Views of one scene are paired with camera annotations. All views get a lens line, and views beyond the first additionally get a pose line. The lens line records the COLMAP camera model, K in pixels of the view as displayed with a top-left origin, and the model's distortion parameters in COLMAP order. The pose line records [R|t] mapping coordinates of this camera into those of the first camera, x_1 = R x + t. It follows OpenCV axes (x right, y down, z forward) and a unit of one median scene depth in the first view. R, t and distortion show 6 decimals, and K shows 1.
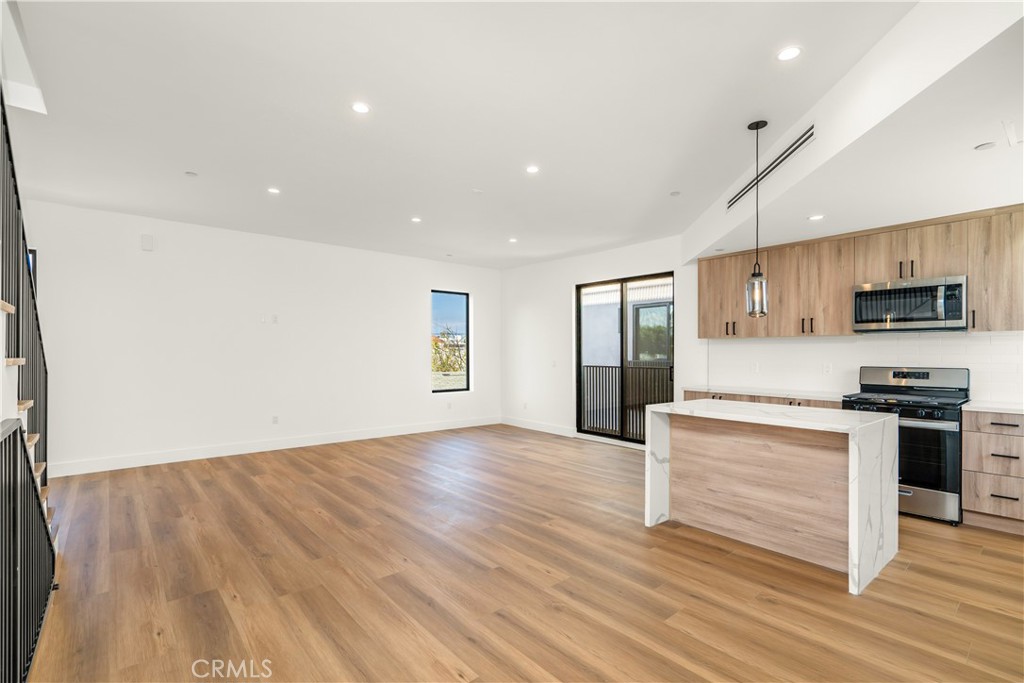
lens RADIAL K [[471.2, 0, 508.3], [0, 471.2, 353.0], [0, 0, 1]] dist [-0.010640, 0.004568]
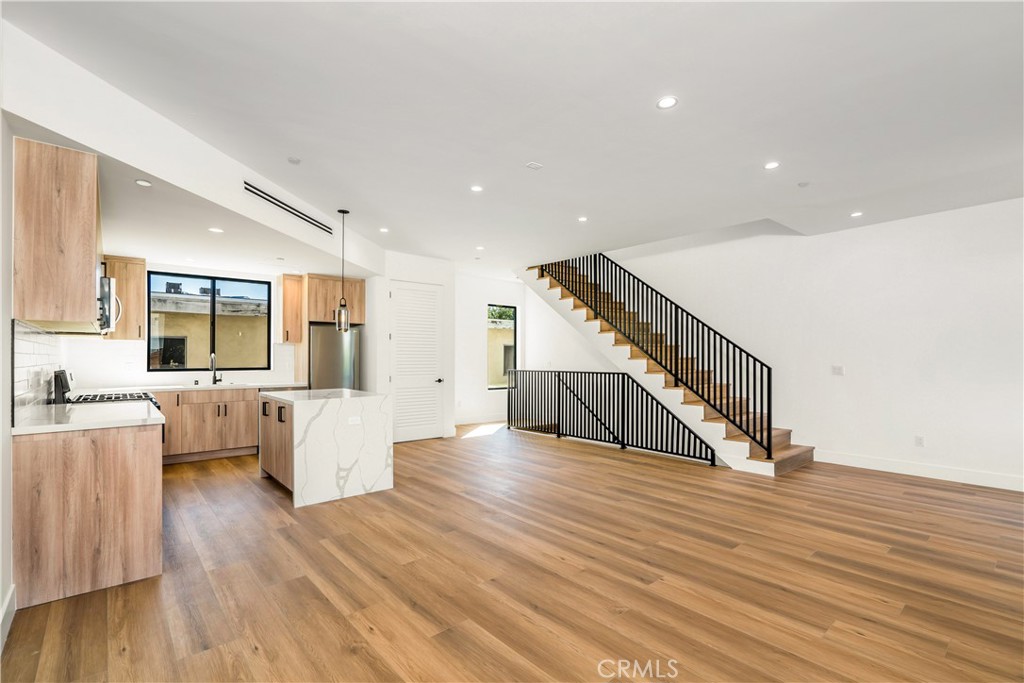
lens RADIAL K [[471.2, 0, 512.7], [0, 471.2, 354.6], [0, 0, 1]] dist [-0.010640, 0.004568]
pose [[-0.999965, -0.003140, -0.007795, -0.027566], [-0.003119, 0.999992, -0.002656, 0.001462], [0.007803, -0.002632, -0.999966, 2.229681]]
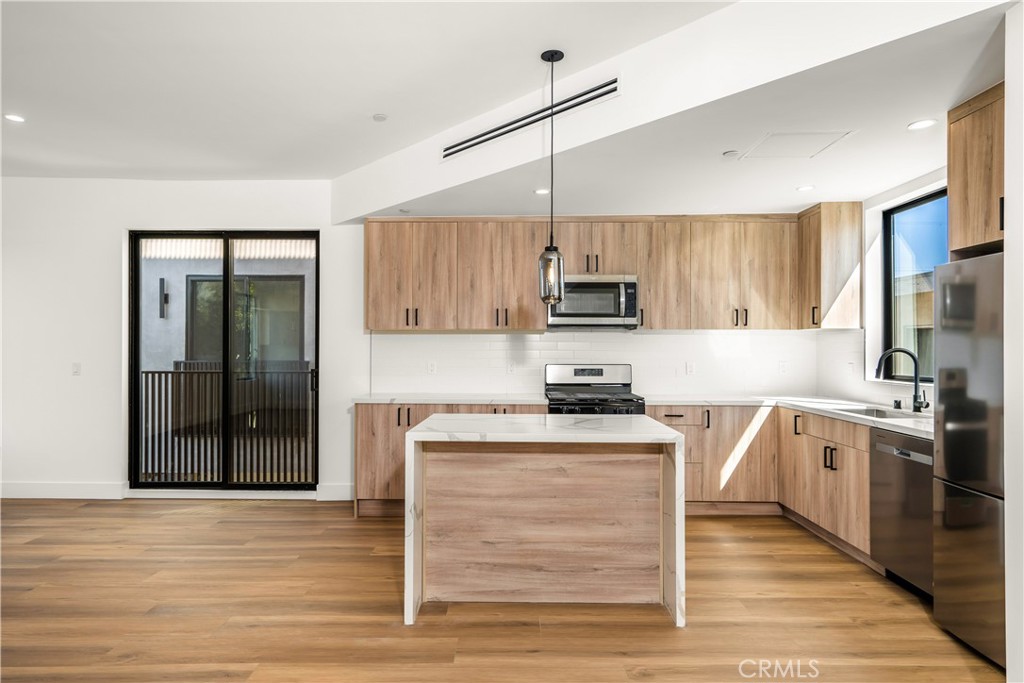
lens RADIAL K [[602.0, 0, 512.8], [0, 602.0, 340.6], [0, 0, 1]] dist [0.002179, 0.005888]
pose [[0.647581, 0.011000, 0.761917, -0.226677], [-0.000952, 0.999907, -0.013628, -0.002091], [-0.761996, 0.008100, 0.647531, 0.351602]]
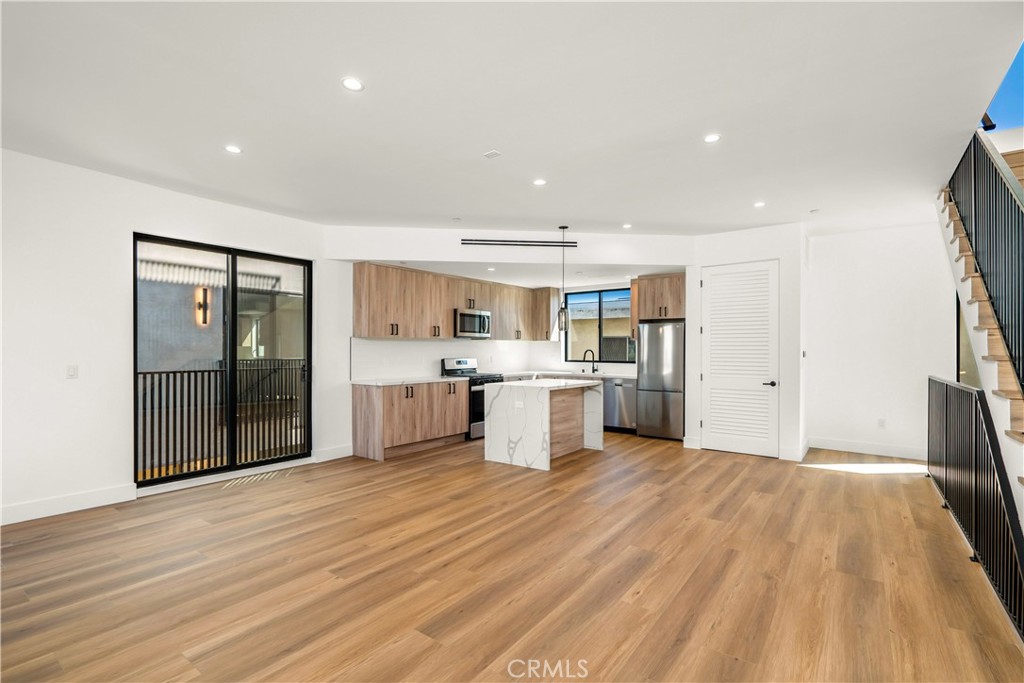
lens RADIAL K [[471.2, 0, 515.9], [0, 471.2, 346.9], [0, 0, 1]] dist [-0.010640, 0.004568]
pose [[-0.232448, 0.004720, 0.972597, -1.056081], [-0.000688, 0.999987, -0.005018, -0.004136], [-0.972609, -0.001835, -0.232442, 1.384373]]
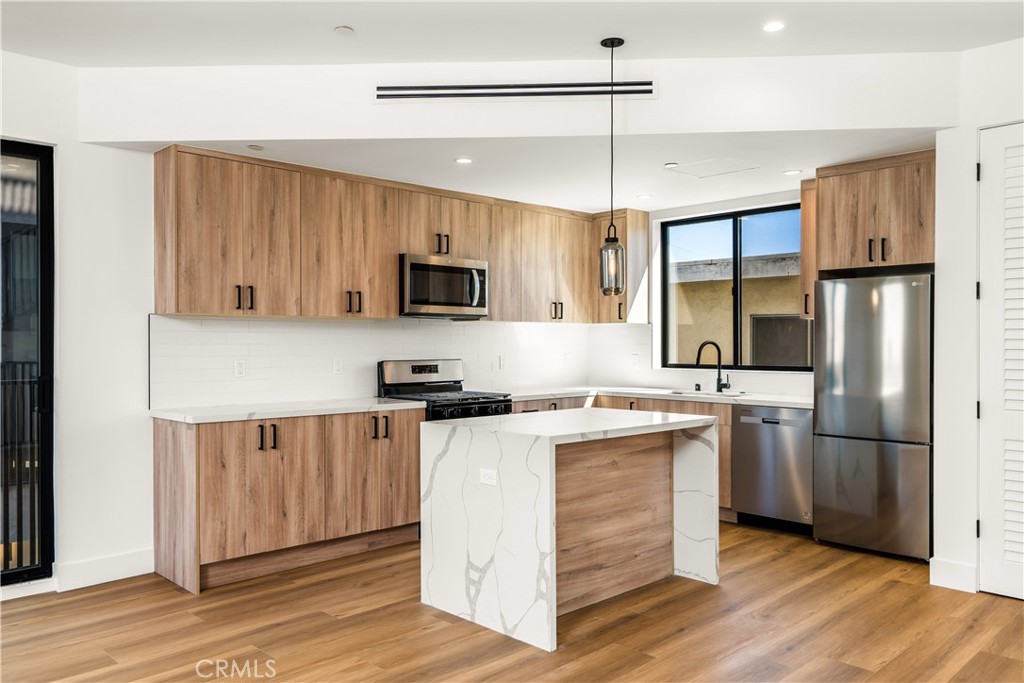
lens RADIAL K [[767.9, 0, 513.5], [0, 767.9, 342.0], [0, 0, 1]] dist [0.002076, 0.008780]
pose [[-0.072591, 0.000541, 0.997362, -0.597889], [0.001272, 0.999999, -0.000450, -0.001021], [-0.997361, 0.001236, -0.072592, 1.072925]]
